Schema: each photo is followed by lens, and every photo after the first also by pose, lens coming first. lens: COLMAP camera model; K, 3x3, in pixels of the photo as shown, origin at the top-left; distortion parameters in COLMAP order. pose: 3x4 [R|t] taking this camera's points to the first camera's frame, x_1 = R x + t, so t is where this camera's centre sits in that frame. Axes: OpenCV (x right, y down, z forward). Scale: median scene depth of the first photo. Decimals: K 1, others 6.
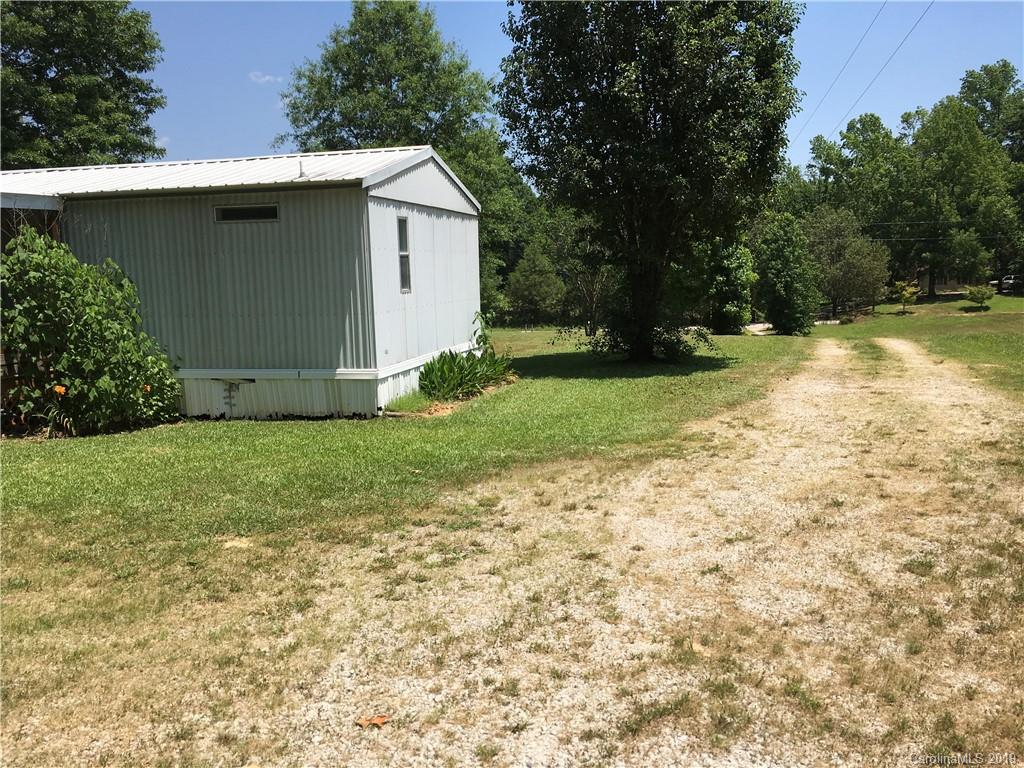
lens RADIAL K [[873.3, 0, 515.4], [0, 873.3, 384.9], [0, 0, 1]] dist [0.088319, -0.119474]
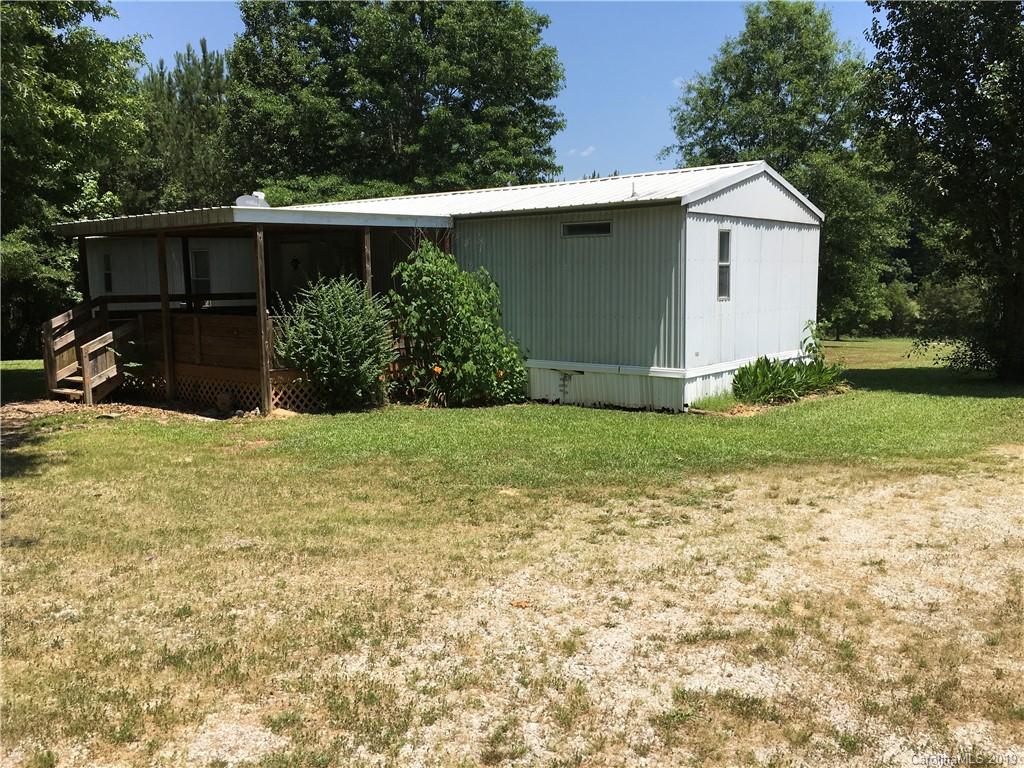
lens RADIAL K [[873.3, 0, 515.4], [0, 873.3, 384.9], [0, 0, 1]] dist [0.088319, -0.119474]
pose [[0.902916, 0.070753, -0.423954, 0.117763], [-0.071806, 0.997327, 0.013514, 0.002009], [0.423777, 0.018241, 0.905583, -0.086889]]
